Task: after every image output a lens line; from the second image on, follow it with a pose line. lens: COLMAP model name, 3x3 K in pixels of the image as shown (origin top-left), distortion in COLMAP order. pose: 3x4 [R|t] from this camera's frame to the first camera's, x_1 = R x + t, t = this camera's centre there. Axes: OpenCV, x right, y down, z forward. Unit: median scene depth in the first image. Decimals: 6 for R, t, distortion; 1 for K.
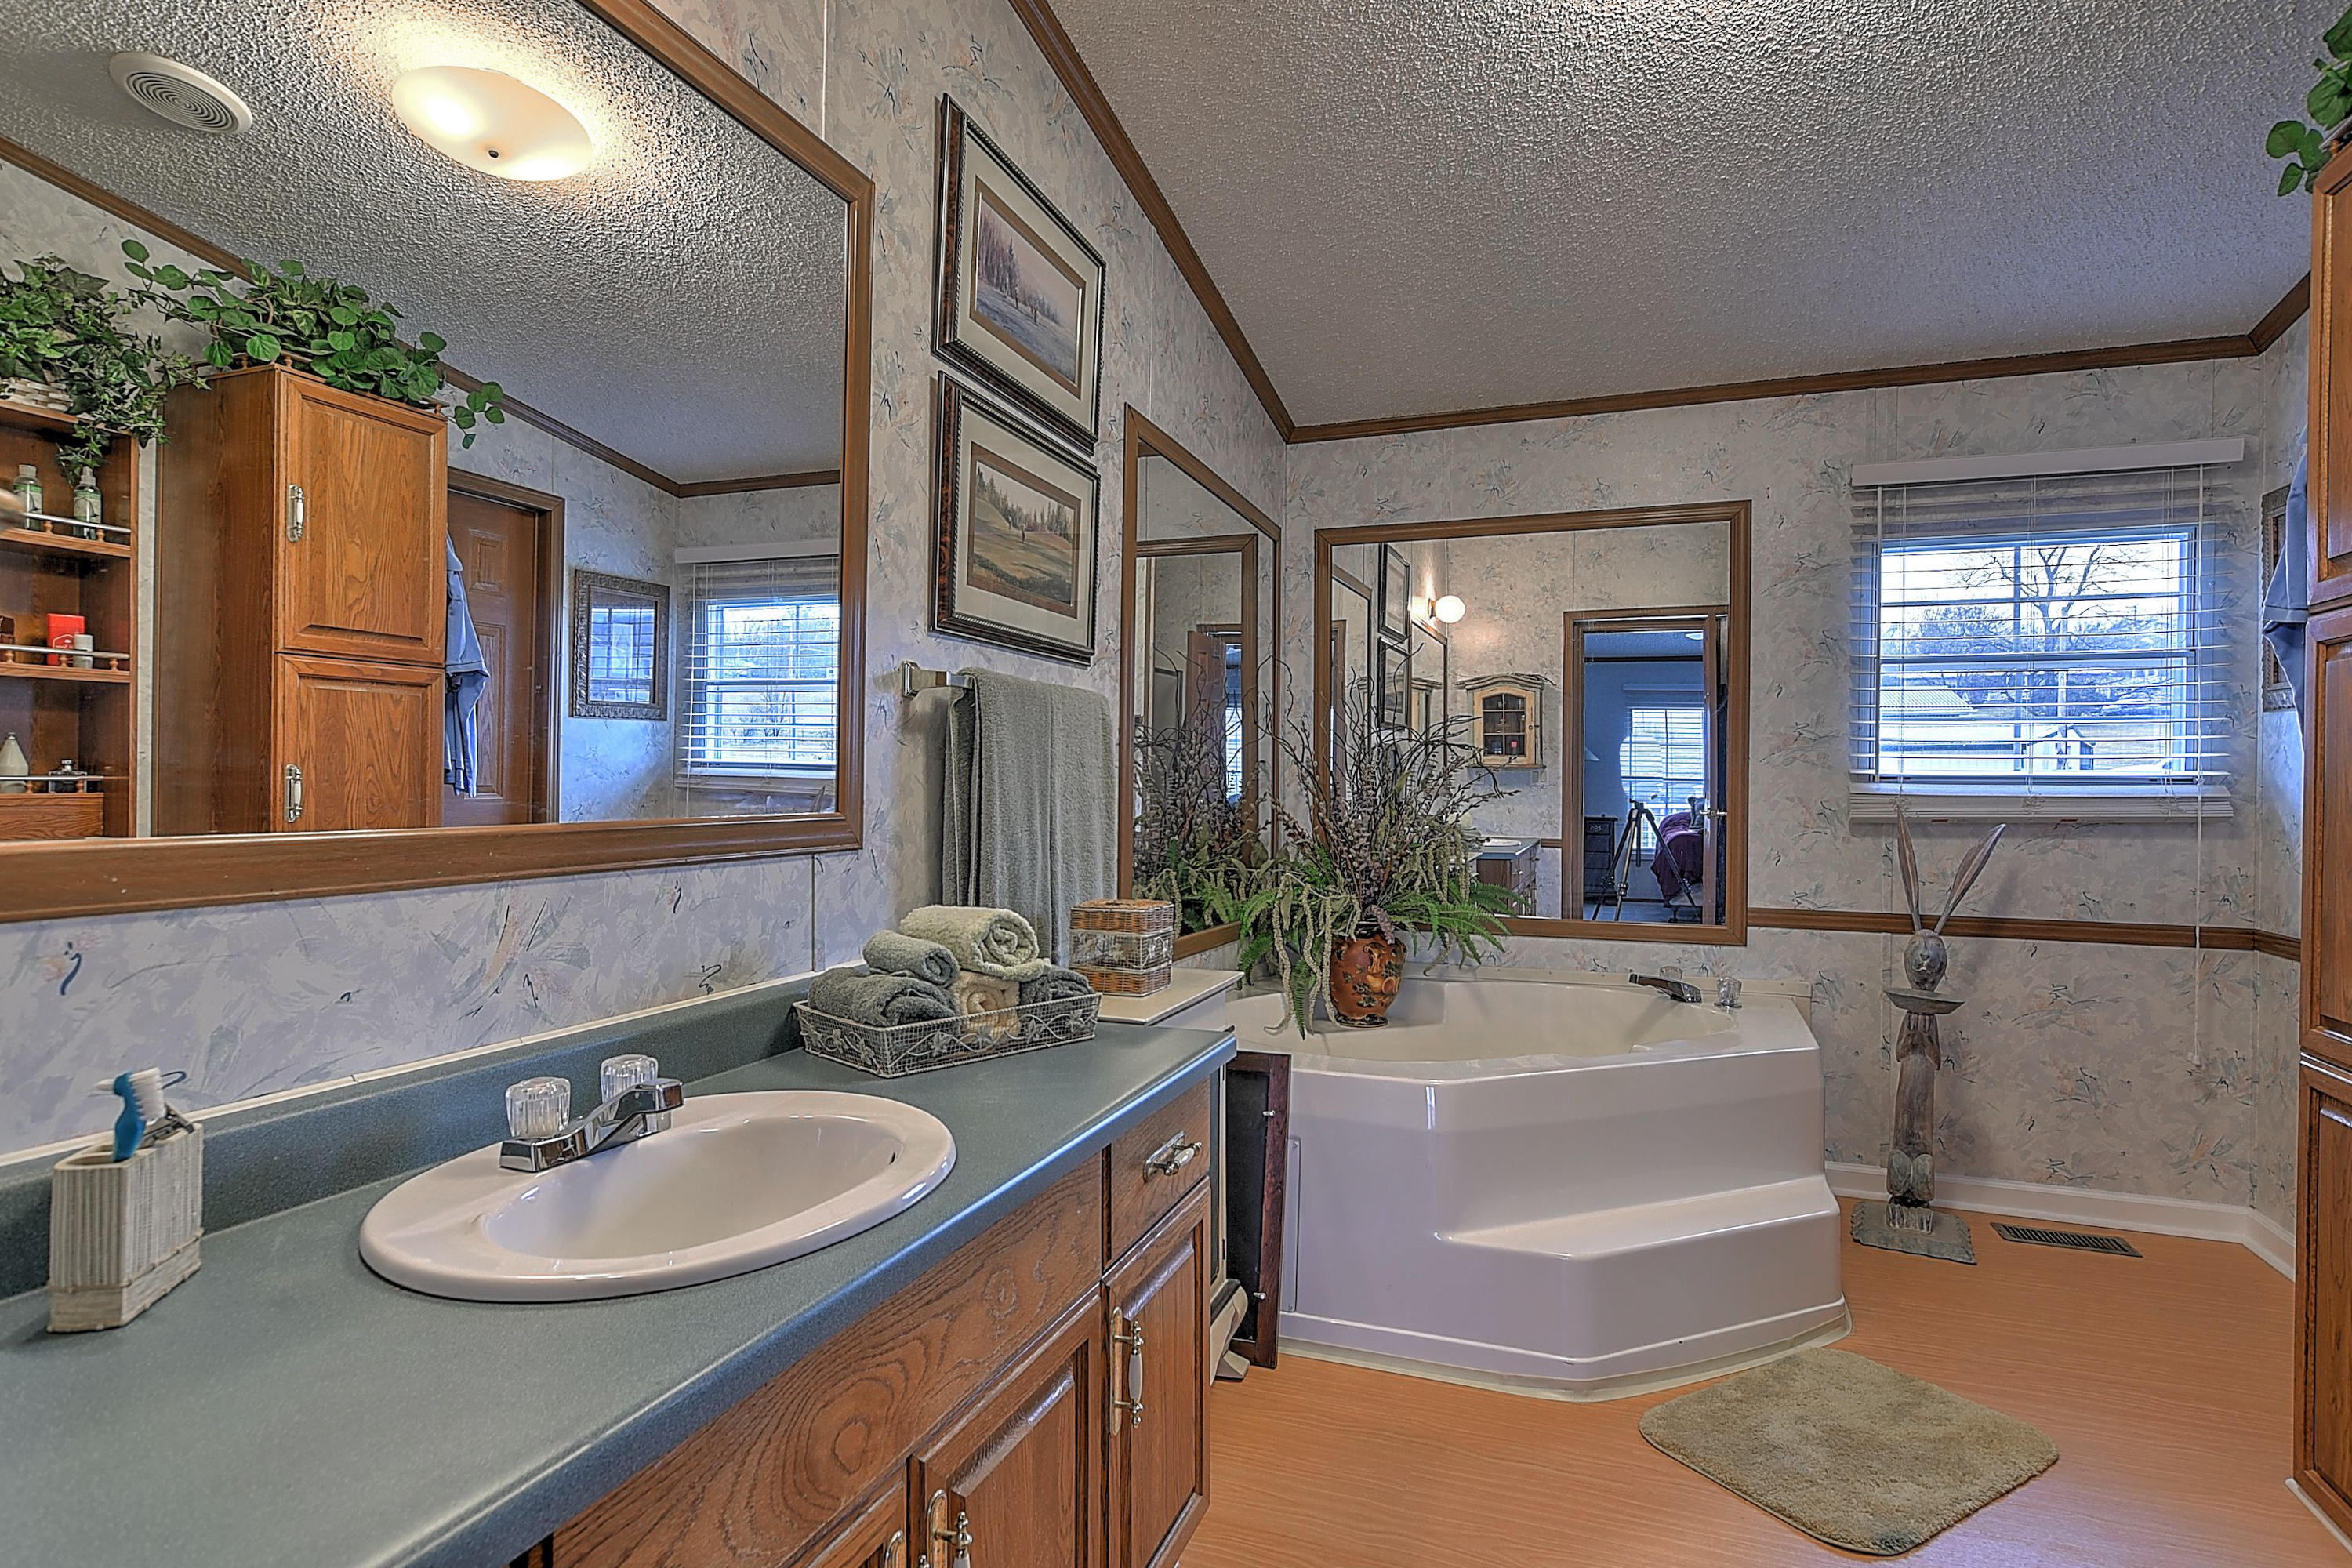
lens RADIAL K [[1204.0, 0, 1164.8], [0, 1204.0, 789.4], [0, 0, 1]] dist [-0.010436, 0.002966]
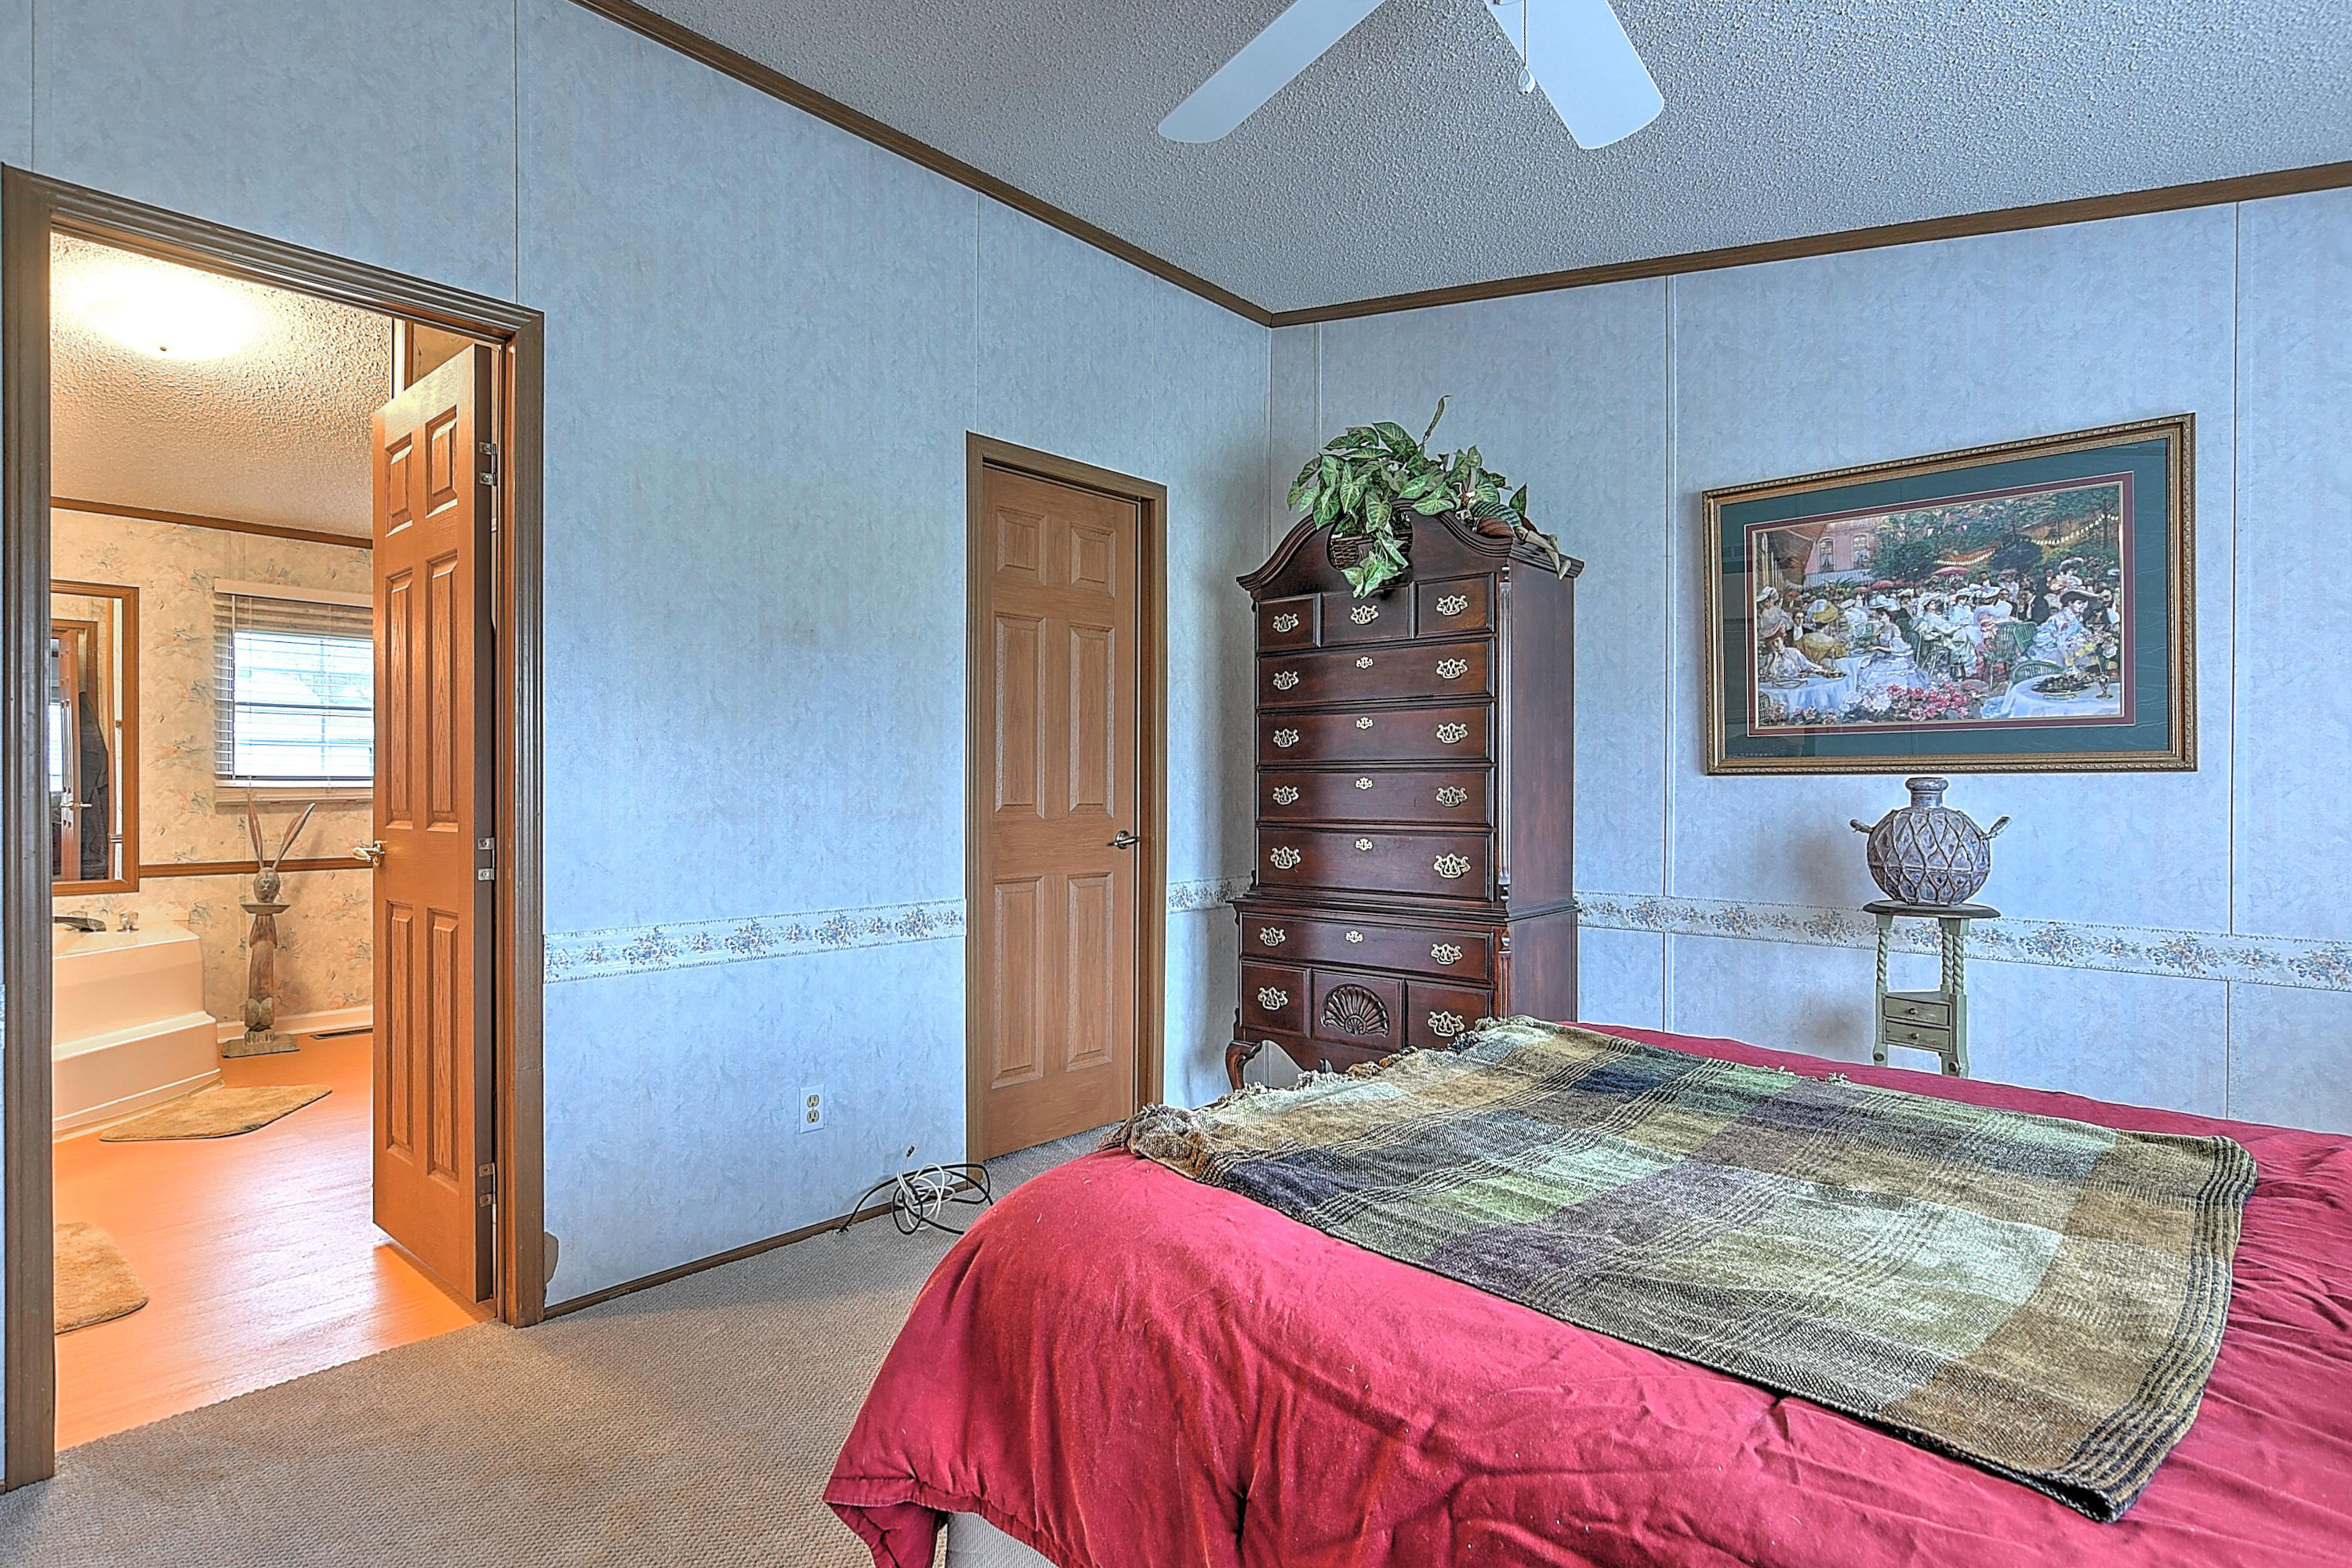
lens RADIAL K [[1204.0, 0, 1164.8], [0, 1204.0, 789.4], [0, 0, 1]] dist [-0.010436, 0.002966]
pose [[0.363709, -0.009962, 0.931459, -0.443917], [0.008166, 0.999938, 0.007505, 0.005598], [-0.931477, 0.004877, 0.363768, -0.739233]]
